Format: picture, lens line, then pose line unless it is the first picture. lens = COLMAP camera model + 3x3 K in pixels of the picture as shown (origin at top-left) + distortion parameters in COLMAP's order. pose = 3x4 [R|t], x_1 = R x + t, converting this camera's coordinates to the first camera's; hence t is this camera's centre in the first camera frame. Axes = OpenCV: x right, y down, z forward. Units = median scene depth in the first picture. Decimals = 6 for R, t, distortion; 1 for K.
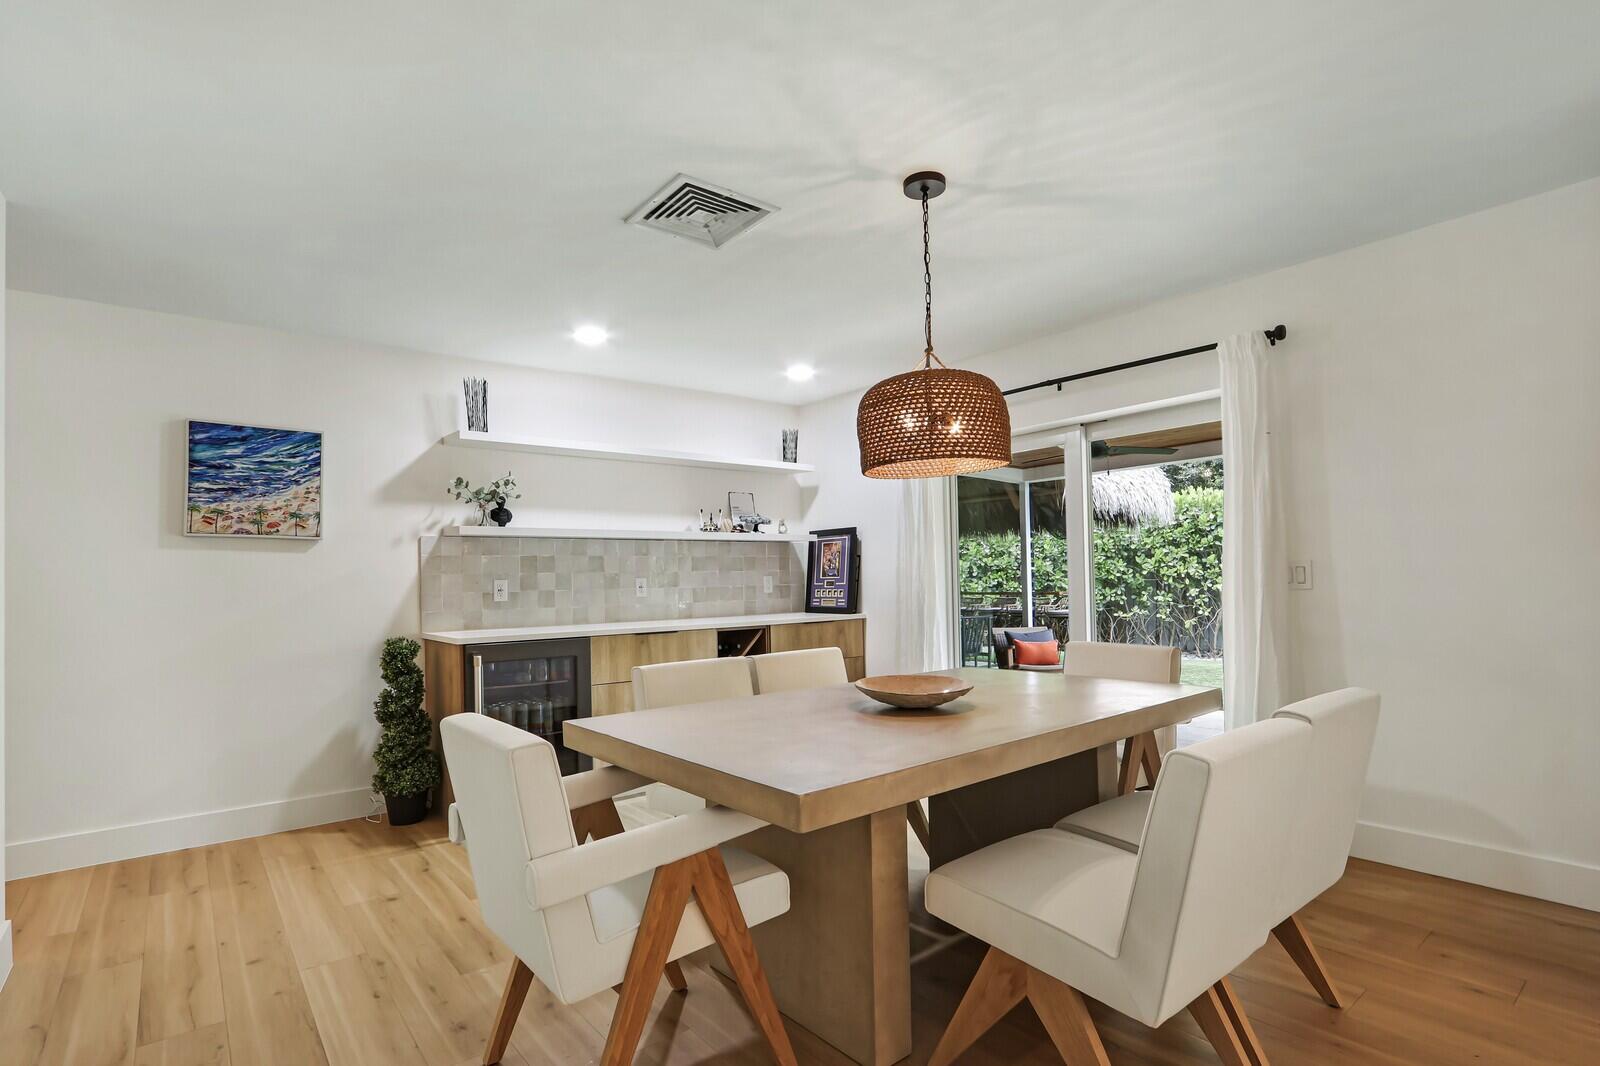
lens RADIAL K [[780.0, 0, 793.9], [0, 780.0, 561.8], [0, 0, 1]] dist [-0.000716, -0.000243]
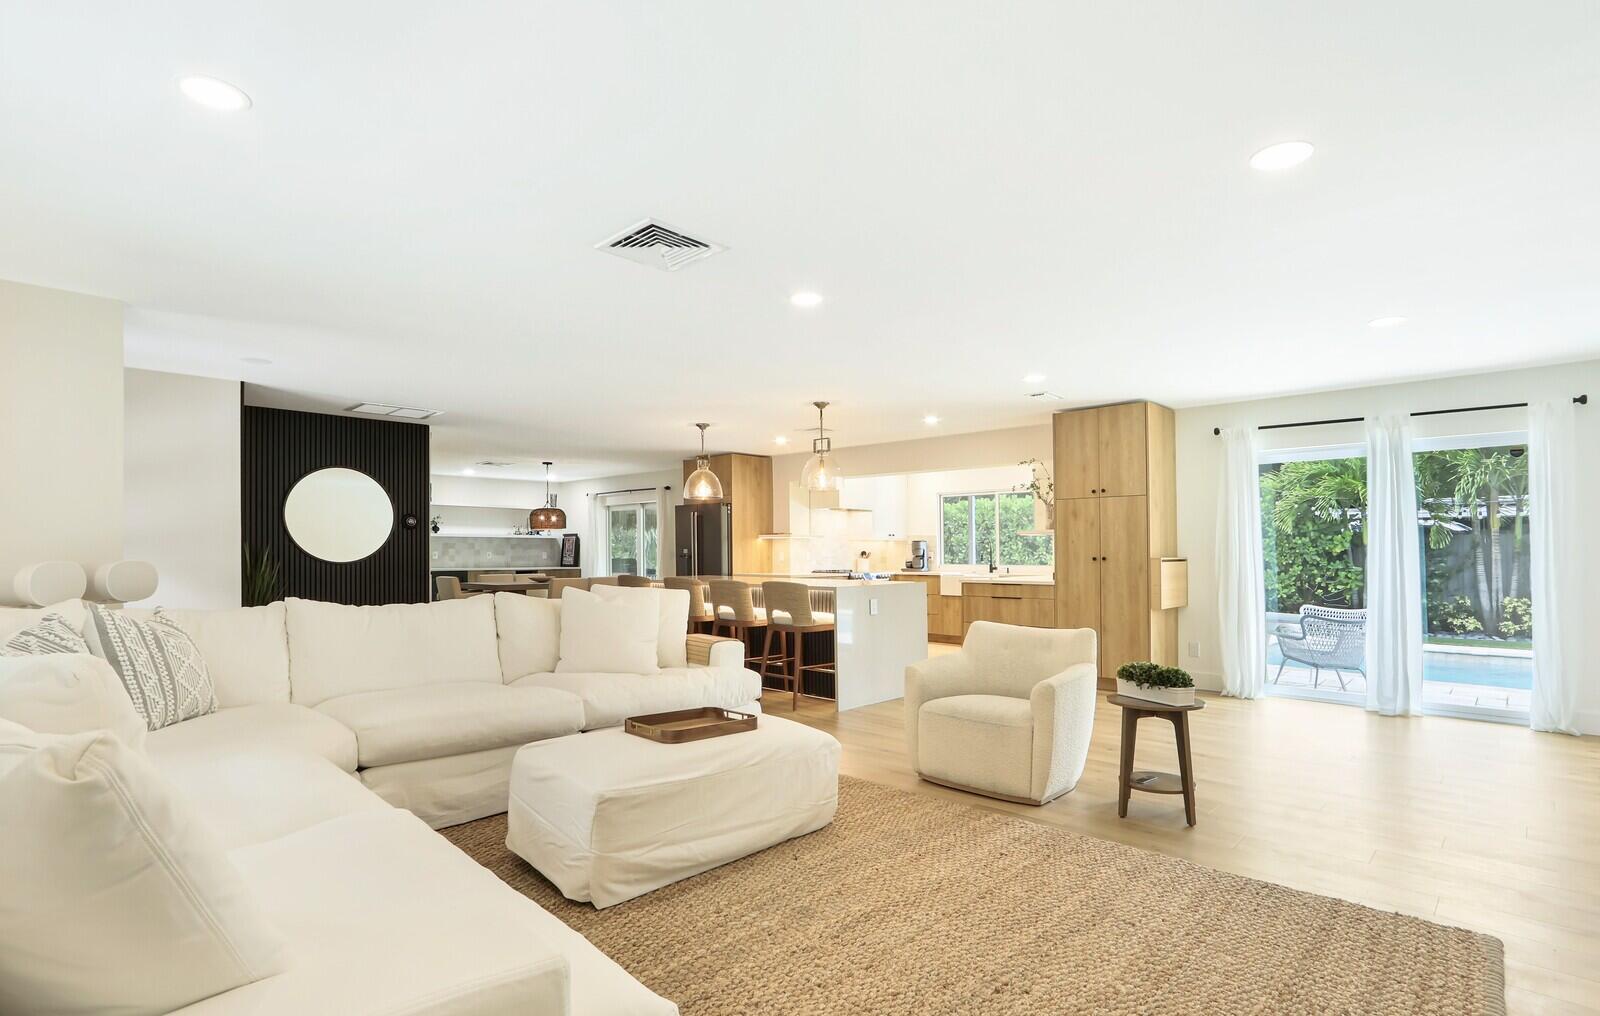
lens RADIAL K [[765.8, 0, 801.8], [0, 765.8, 539.2], [0, 0, 1]] dist [-0.000903, -0.000059]
pose [[0.989846, 0.024782, 0.139970, 0.276023], [-0.024932, 0.999689, -0.000679, -0.025654], [-0.139943, -0.002817, 0.990156, -0.970476]]
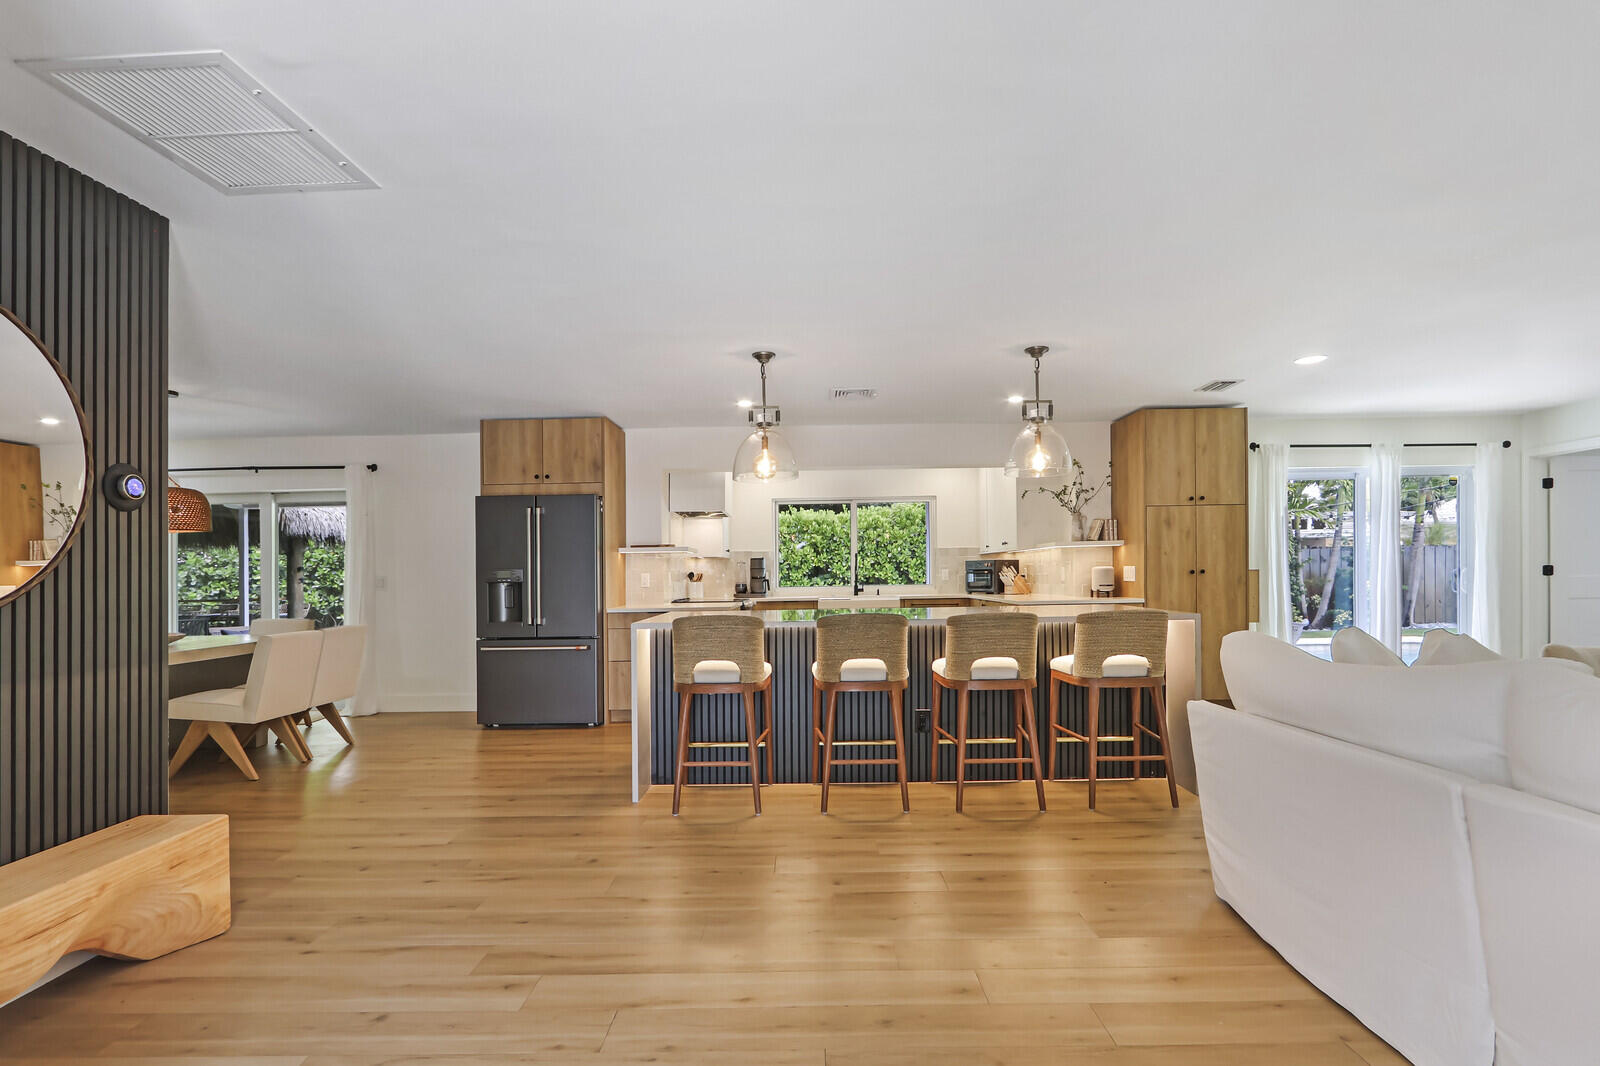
lens RADIAL K [[780.0, 0, 793.9], [0, 780.0, 561.8], [0, 0, 1]] dist [-0.000716, -0.000243]
pose [[0.634574, 0.023377, 0.772508, -0.100986], [-0.013165, 0.999724, -0.019438, -0.005091], [-0.772750, 0.002165, 0.634707, -0.443469]]
